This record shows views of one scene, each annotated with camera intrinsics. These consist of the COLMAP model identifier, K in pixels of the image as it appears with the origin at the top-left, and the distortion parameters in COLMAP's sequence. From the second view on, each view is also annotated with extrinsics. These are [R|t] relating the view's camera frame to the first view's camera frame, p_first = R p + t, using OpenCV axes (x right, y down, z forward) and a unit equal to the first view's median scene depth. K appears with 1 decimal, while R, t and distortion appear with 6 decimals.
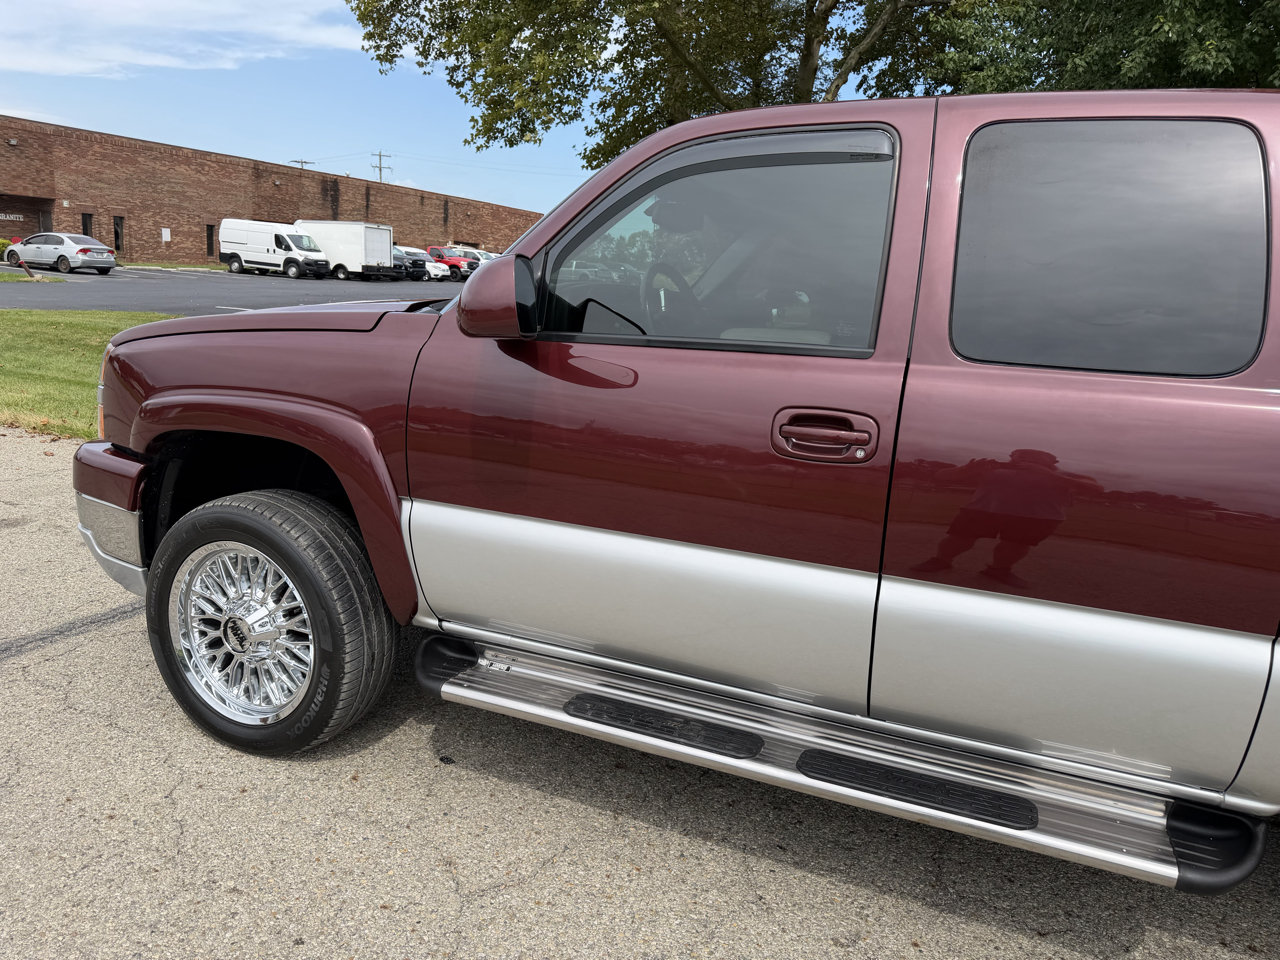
lens RADIAL K [[924.0, 0, 640.0], [0, 924.0, 480.0], [0, 0, 1]] dist [-0.002920, -0.009536]
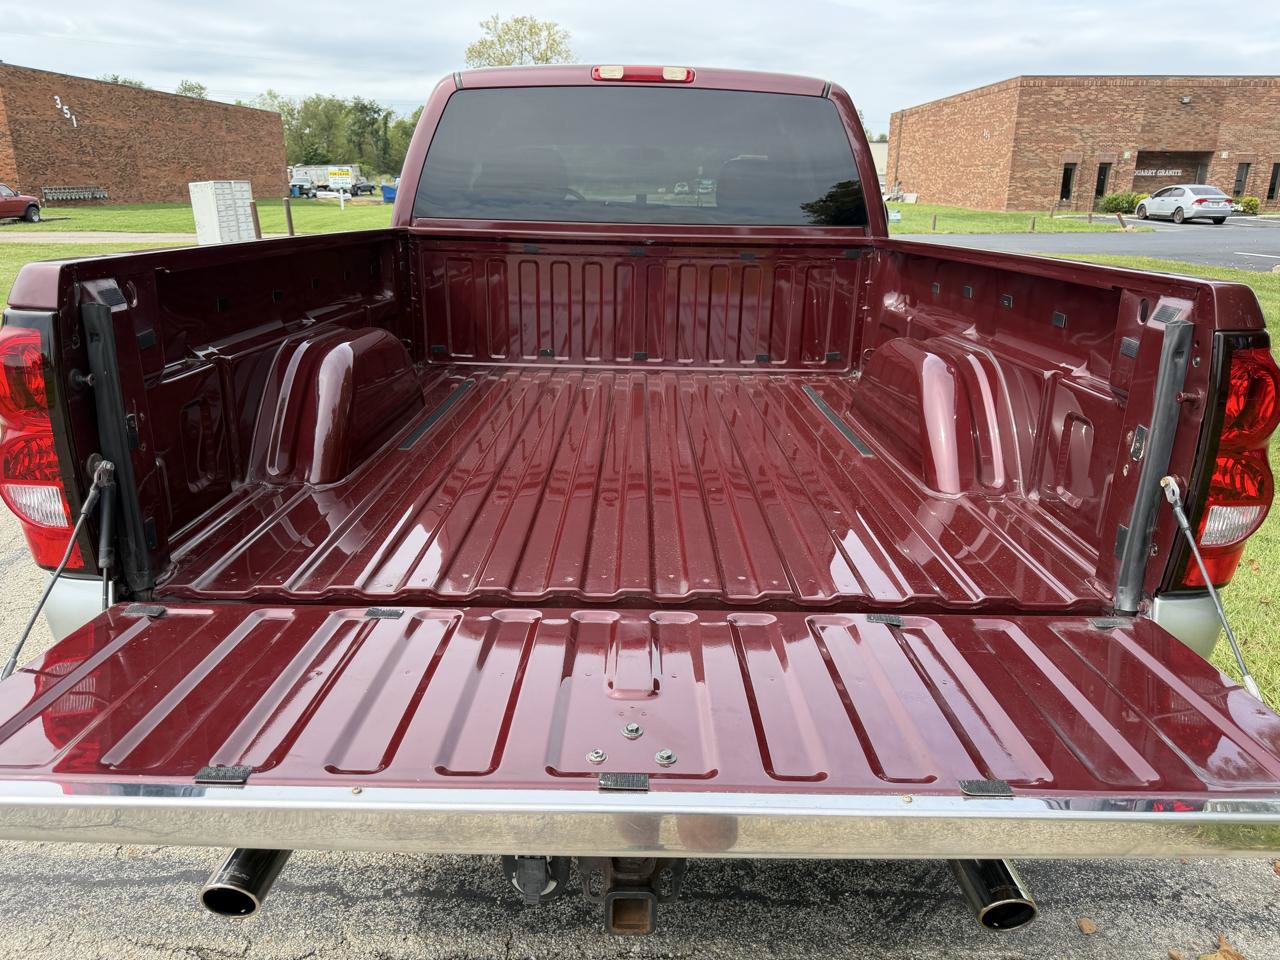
lens RADIAL K [[912.1, 0, 644.0], [0, 912.1, 480.4], [0, 0, 1]] dist [0.009336, -0.011969]
pose [[0.387267, 0.218560, -0.895687, 0.102397], [-0.174279, 0.971335, 0.161667, -0.001760], [0.905346, 0.093491, 0.414257, 0.031894]]
